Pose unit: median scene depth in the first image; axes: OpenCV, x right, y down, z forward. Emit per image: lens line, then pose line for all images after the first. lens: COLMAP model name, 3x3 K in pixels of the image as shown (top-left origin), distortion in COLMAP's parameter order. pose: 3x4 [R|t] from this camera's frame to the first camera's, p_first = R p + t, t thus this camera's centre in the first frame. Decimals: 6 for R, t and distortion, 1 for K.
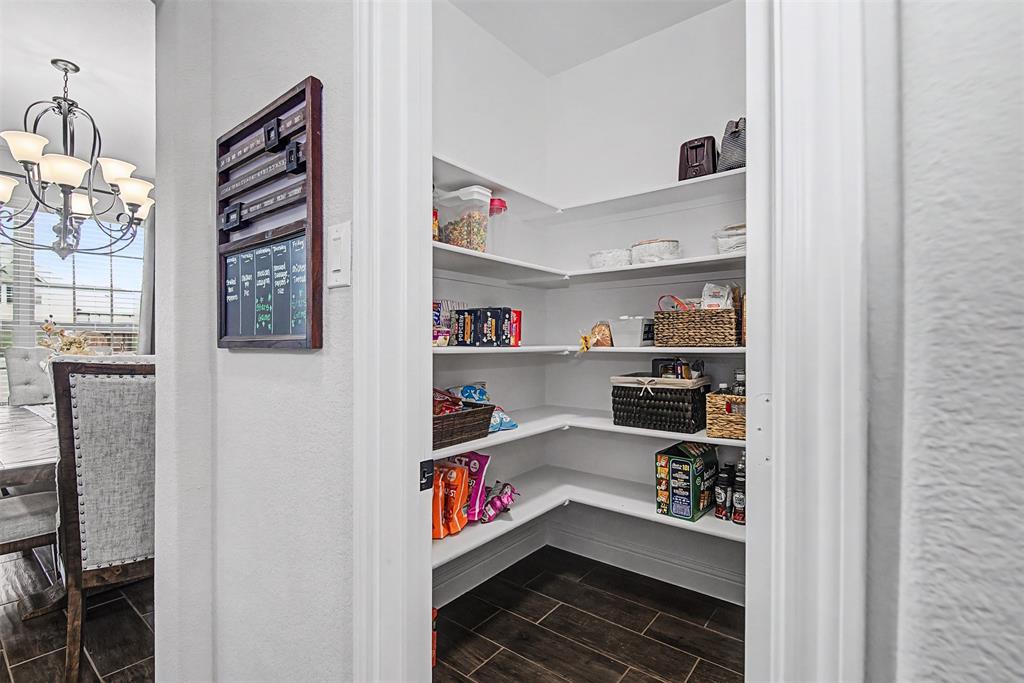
lens RADIAL K [[479.9, 0, 509.8], [0, 479.9, 347.7], [0, 0, 1]] dist [-0.000023, -0.000699]
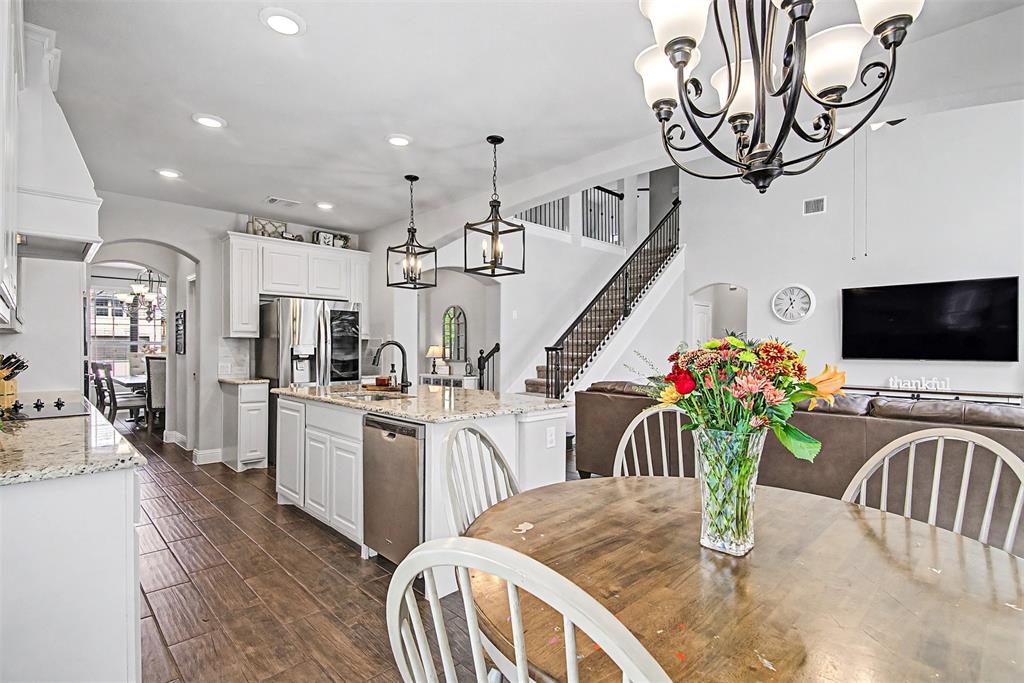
lens RADIAL K [[479.9, 0, 509.8], [0, 479.9, 347.7], [0, 0, 1]] dist [-0.000023, -0.000699]
pose [[0.993920, 0.001607, -0.110095, 2.588434], [-0.002431, 0.999970, -0.007356, -0.029736], [0.110079, 0.007579, 0.993894, -2.729911]]
